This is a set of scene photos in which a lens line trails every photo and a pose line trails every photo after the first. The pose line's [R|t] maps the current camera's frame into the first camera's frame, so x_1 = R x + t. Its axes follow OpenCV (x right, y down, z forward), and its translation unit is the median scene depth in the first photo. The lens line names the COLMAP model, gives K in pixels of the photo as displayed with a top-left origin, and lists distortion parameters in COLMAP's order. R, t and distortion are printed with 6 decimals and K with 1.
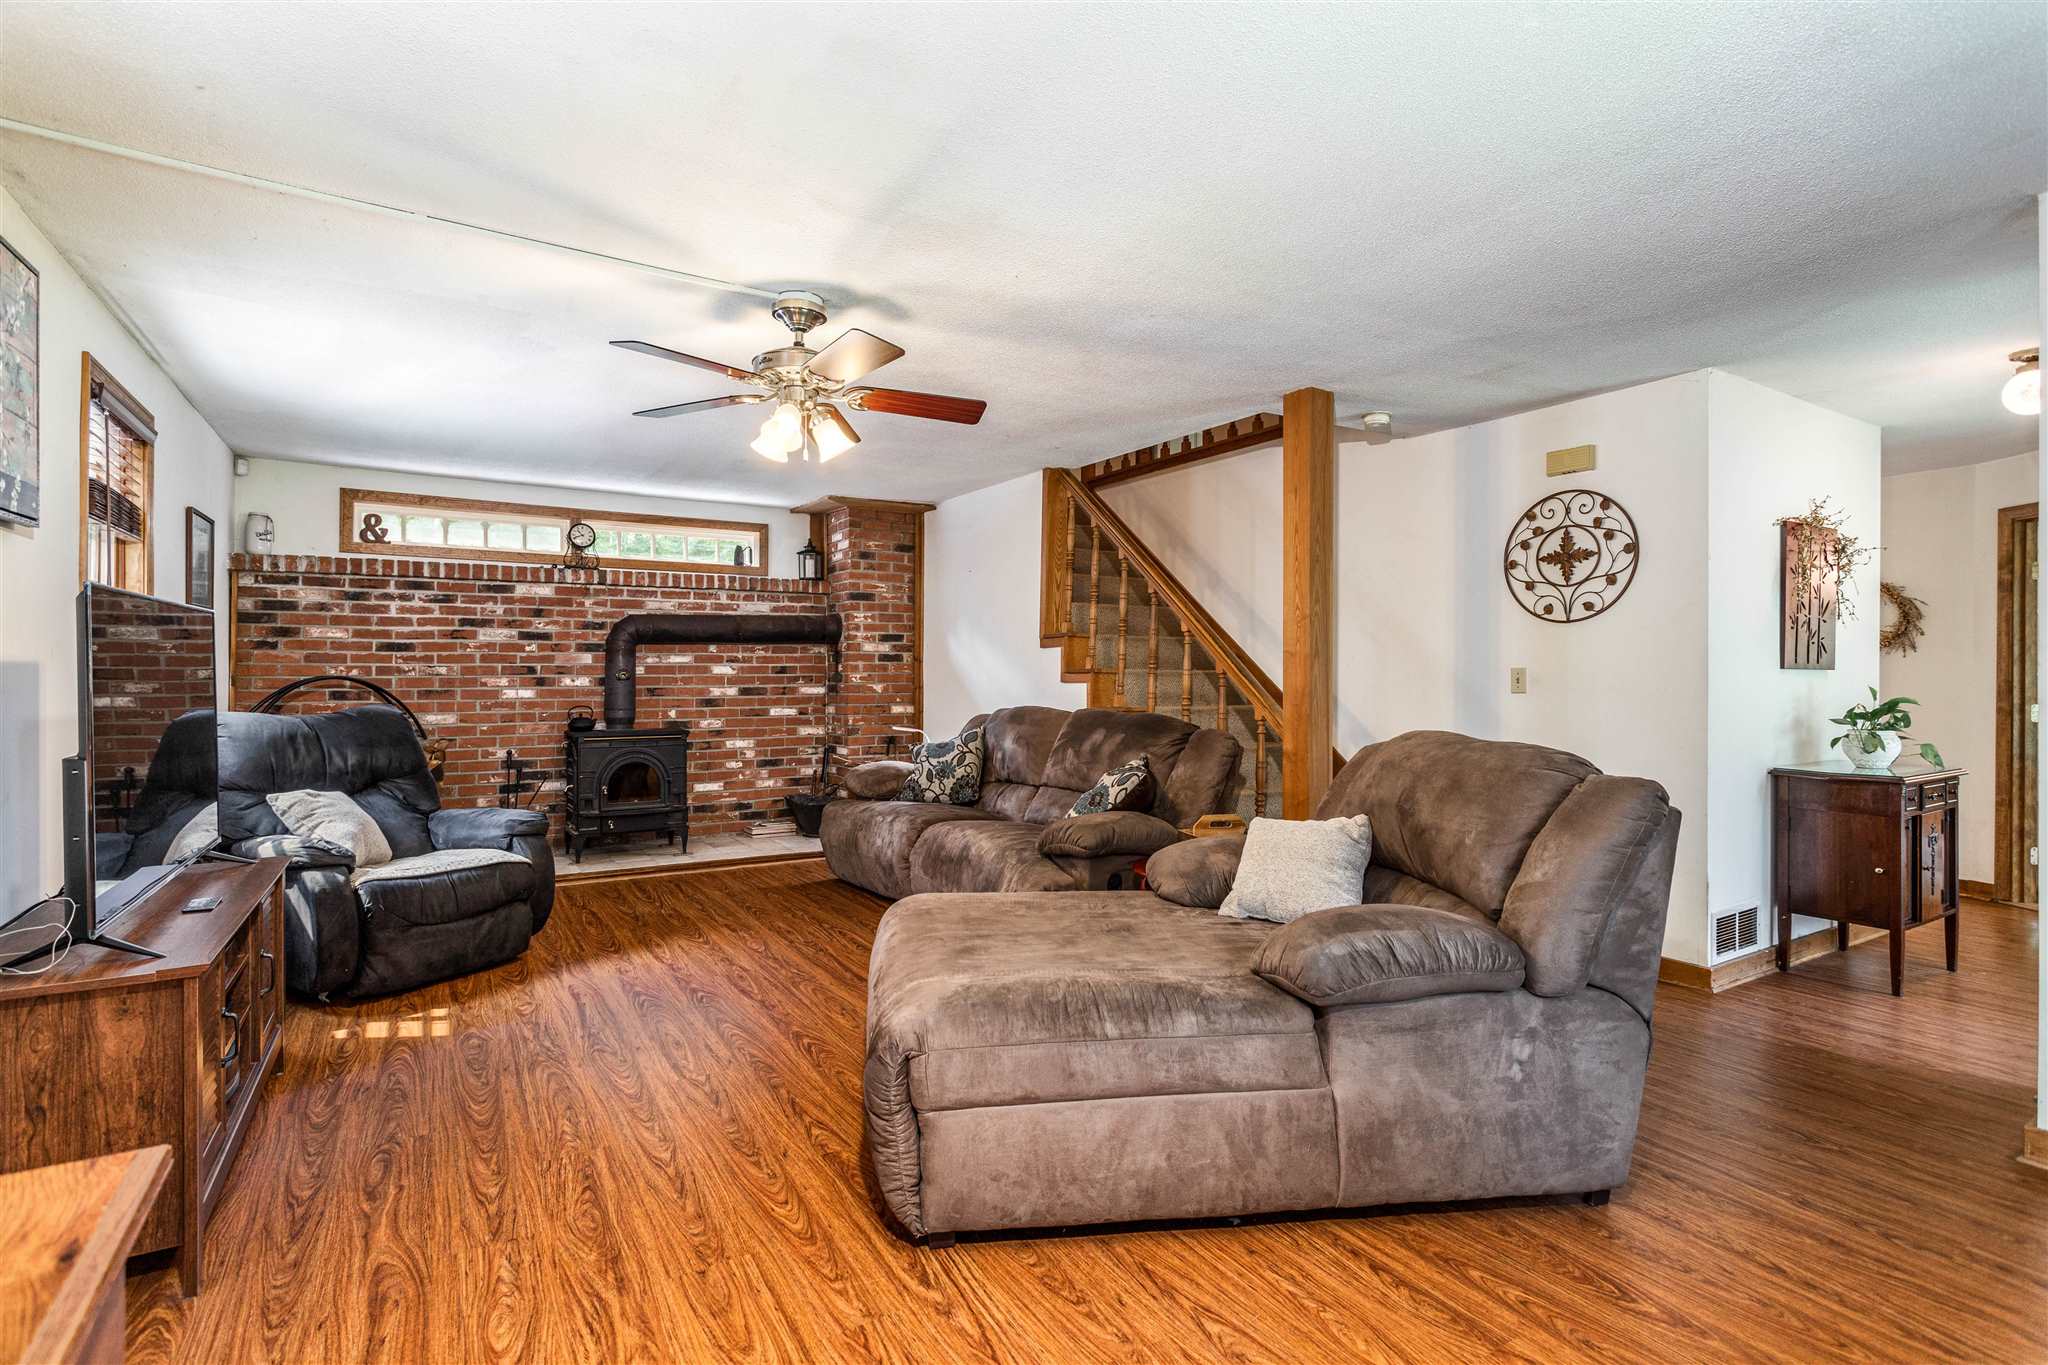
lens RADIAL K [[962.6, 0, 1020.0], [0, 962.6, 678.8], [0, 0, 1]] dist [-0.002049, 0.003260]
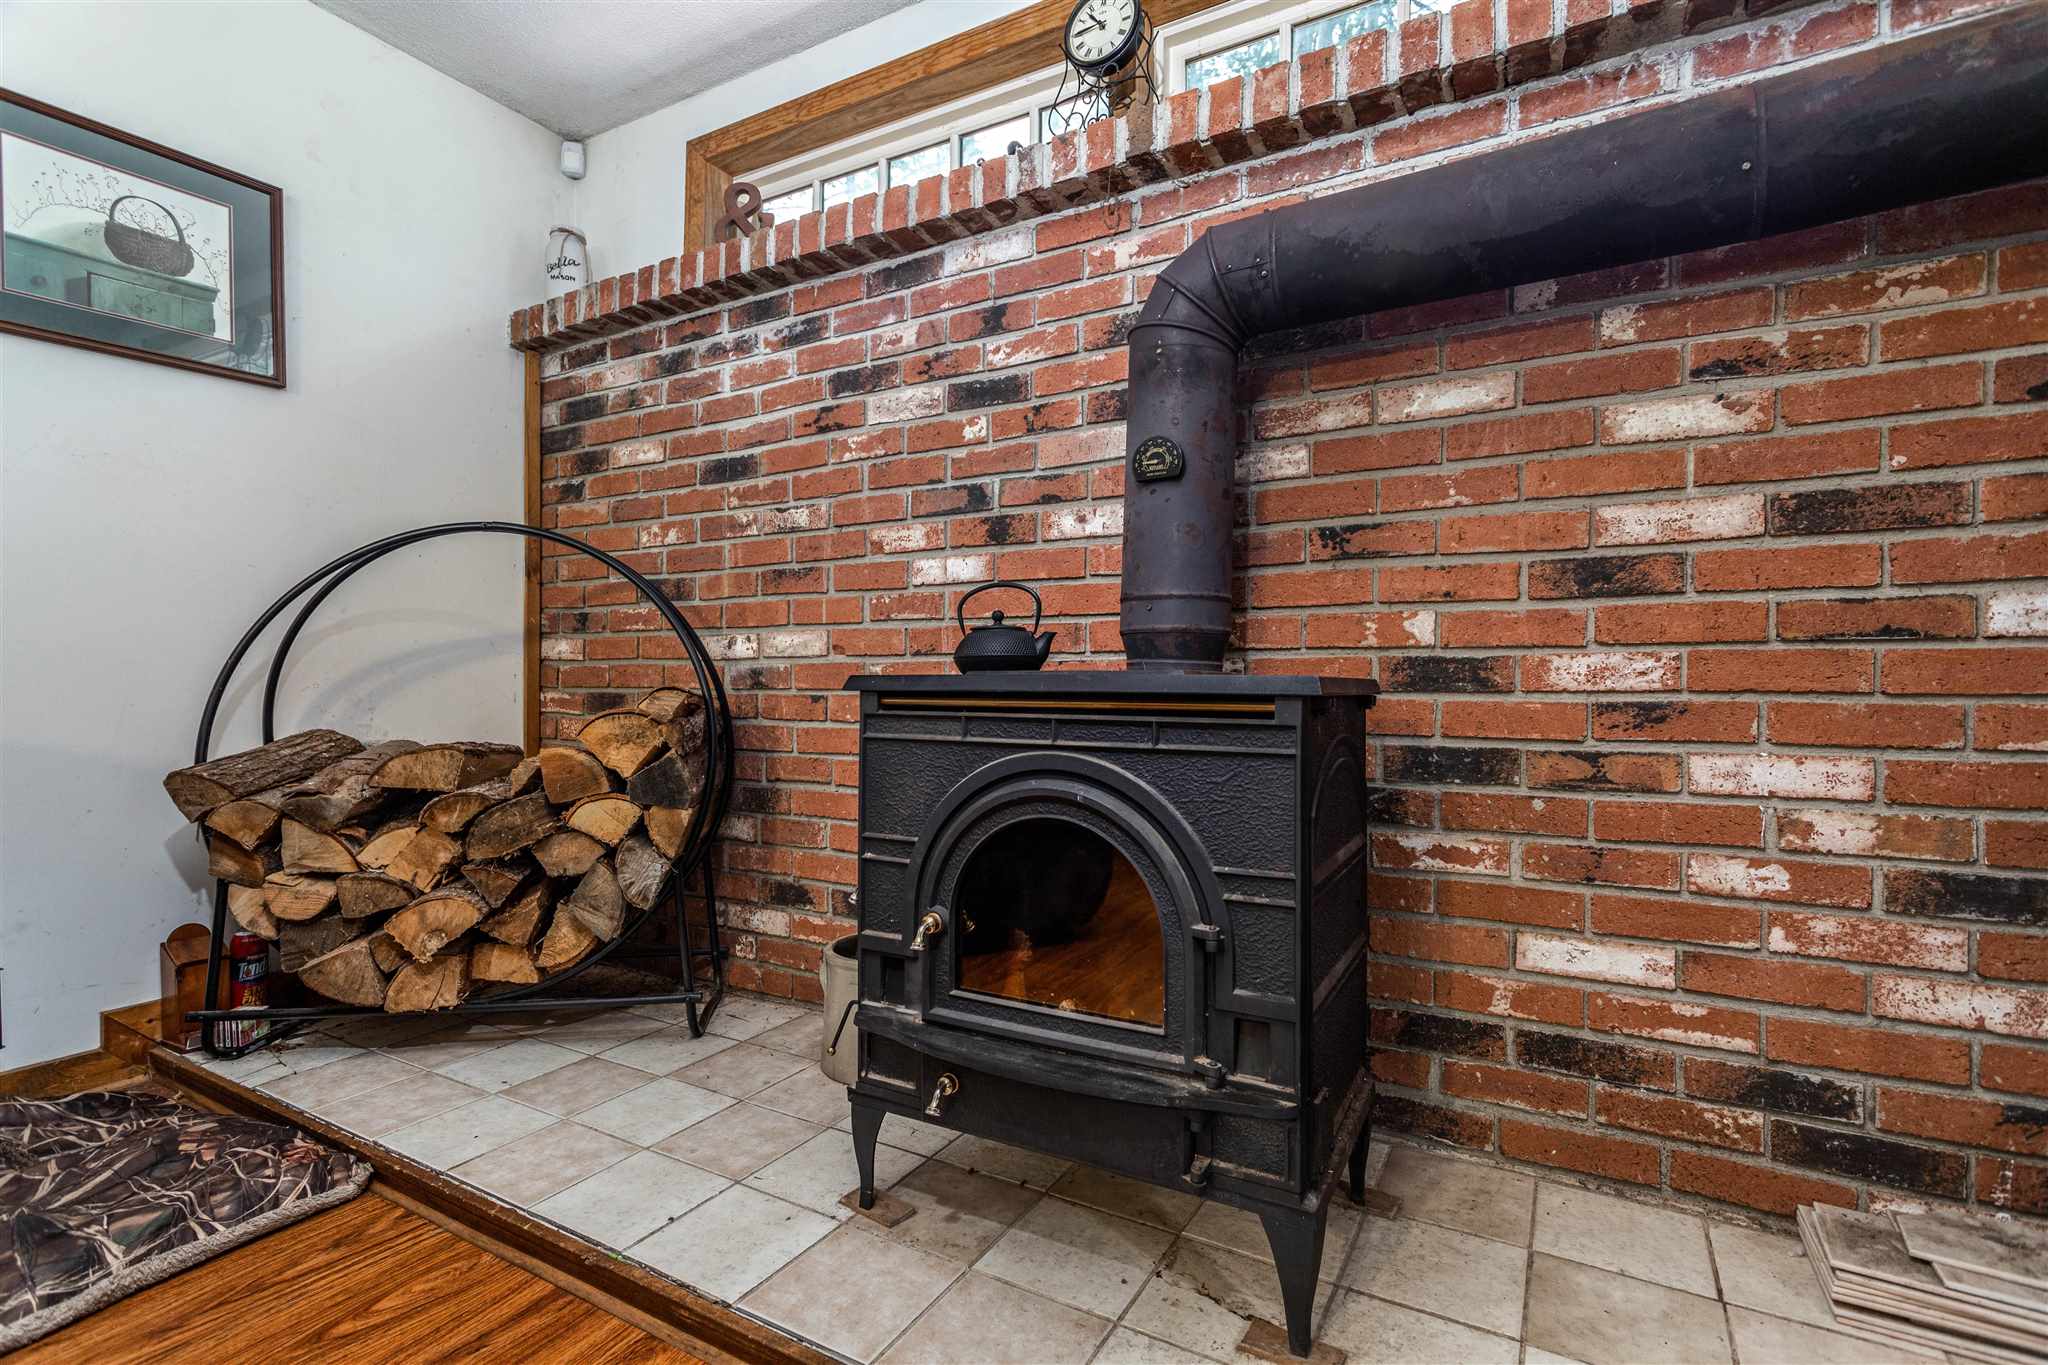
lens RADIAL K [[962.6, 0, 1013.9], [0, 962.6, 683.7], [0, 0, 1]] dist [-0.002049, 0.003260]
pose [[0.459281, -0.002336, -0.888288, -0.207926], [-0.009070, 0.999932, -0.007319, 0.057210], [0.888245, 0.011419, 0.459229, 0.858292]]
